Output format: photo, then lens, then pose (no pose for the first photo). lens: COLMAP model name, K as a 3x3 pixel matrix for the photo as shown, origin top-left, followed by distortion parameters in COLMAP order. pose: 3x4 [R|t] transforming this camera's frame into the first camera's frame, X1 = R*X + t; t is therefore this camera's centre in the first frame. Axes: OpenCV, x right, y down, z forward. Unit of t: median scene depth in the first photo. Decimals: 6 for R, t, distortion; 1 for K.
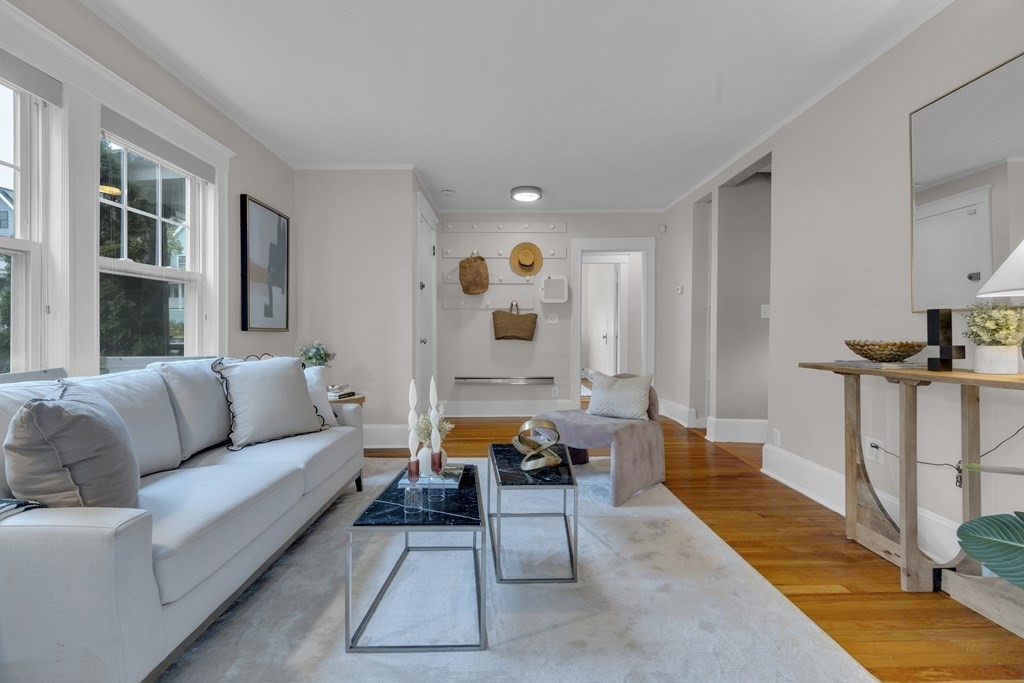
lens RADIAL K [[463.3, 0, 539.7], [0, 463.3, 329.8], [0, 0, 1]] dist [-0.010691, 0.003715]
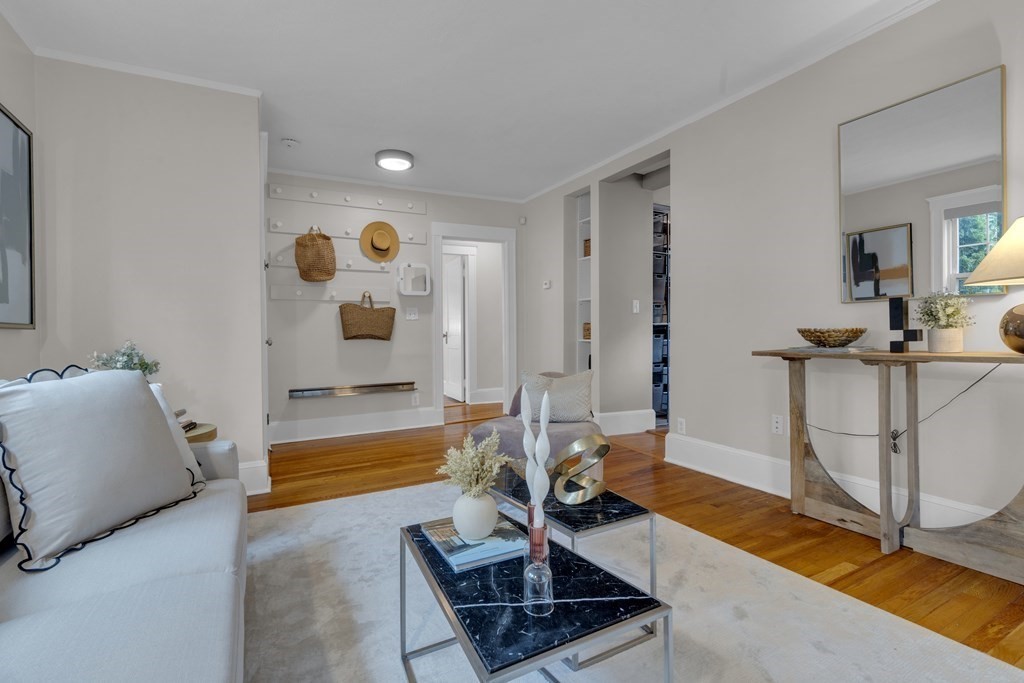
lens RADIAL K [[463.3, 0, 514.2], [0, 463.3, 333.9], [0, 0, 1]] dist [-0.010691, 0.003715]
pose [[0.899168, -0.014882, 0.437351, -0.272416], [0.012794, 0.999888, 0.007721, 0.013415], [-0.437417, -0.001347, 0.899258, 0.230288]]
